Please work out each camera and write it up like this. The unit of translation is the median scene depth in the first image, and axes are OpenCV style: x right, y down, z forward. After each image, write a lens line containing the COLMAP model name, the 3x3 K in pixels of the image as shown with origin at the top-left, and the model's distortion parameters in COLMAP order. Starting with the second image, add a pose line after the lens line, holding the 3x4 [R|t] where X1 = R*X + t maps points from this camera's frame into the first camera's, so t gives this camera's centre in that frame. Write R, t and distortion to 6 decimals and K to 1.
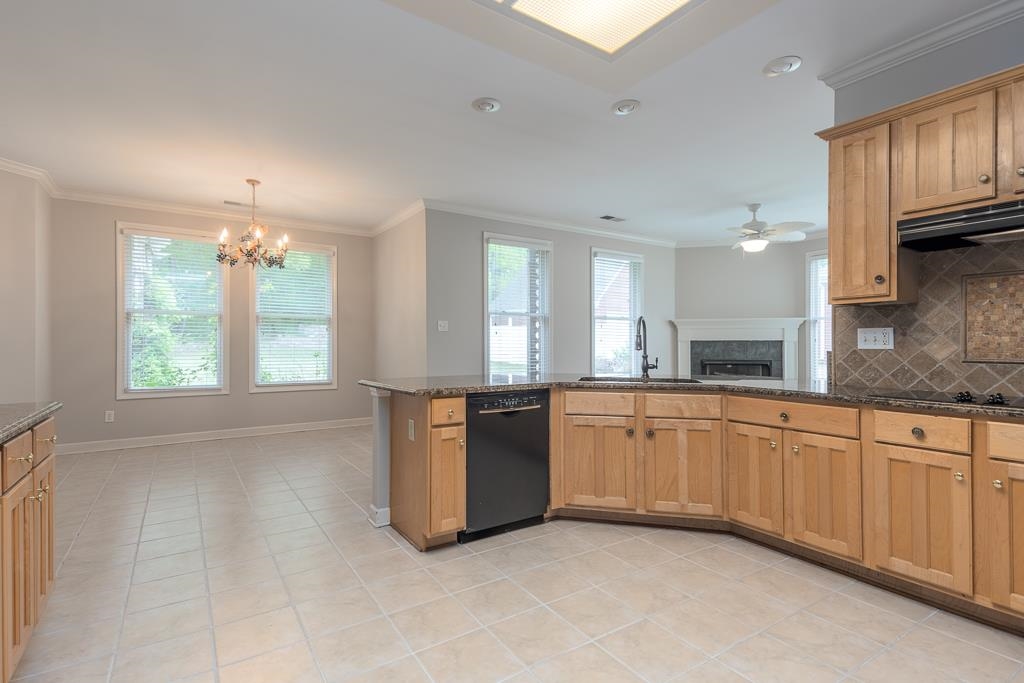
lens RADIAL K [[491.0, 0, 509.5], [0, 491.0, 344.4], [0, 0, 1]] dist [0.029919, -0.006512]
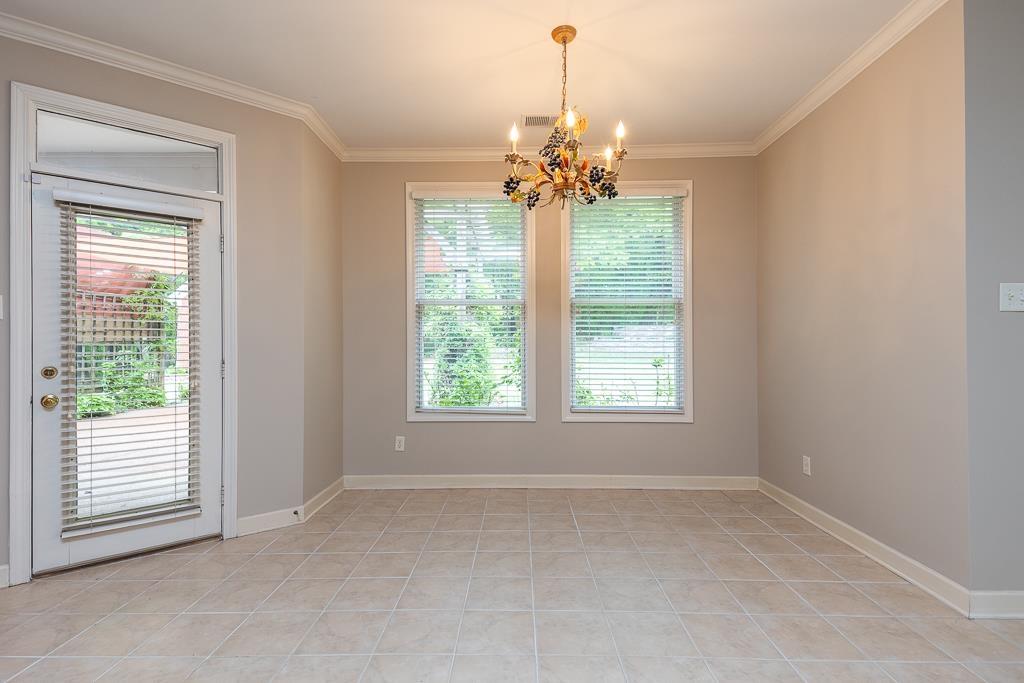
lens RADIAL K [[491.0, 0, 515.8], [0, 491.0, 343.9], [0, 0, 1]] dist [0.029919, -0.006512]
pose [[0.829272, -0.004809, -0.558825, -0.450698], [0.001407, 0.999978, -0.006517, -0.002377], [0.558844, 0.004619, 0.829260, 0.905725]]
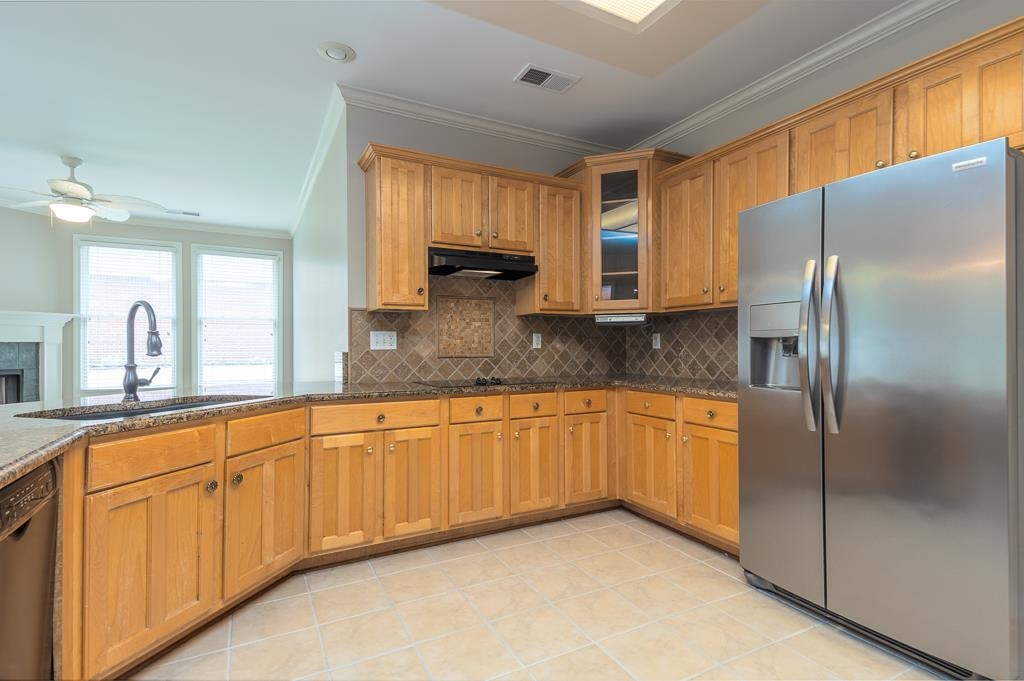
lens RADIAL K [[491.0, 0, 511.3], [0, 491.0, 339.5], [0, 0, 1]] dist [0.029919, -0.006512]
pose [[0.110822, 0.009523, 0.993795, -0.358803], [0.005618, 0.999932, -0.010208, -0.000619], [-0.993824, 0.006714, 0.110761, 0.565310]]
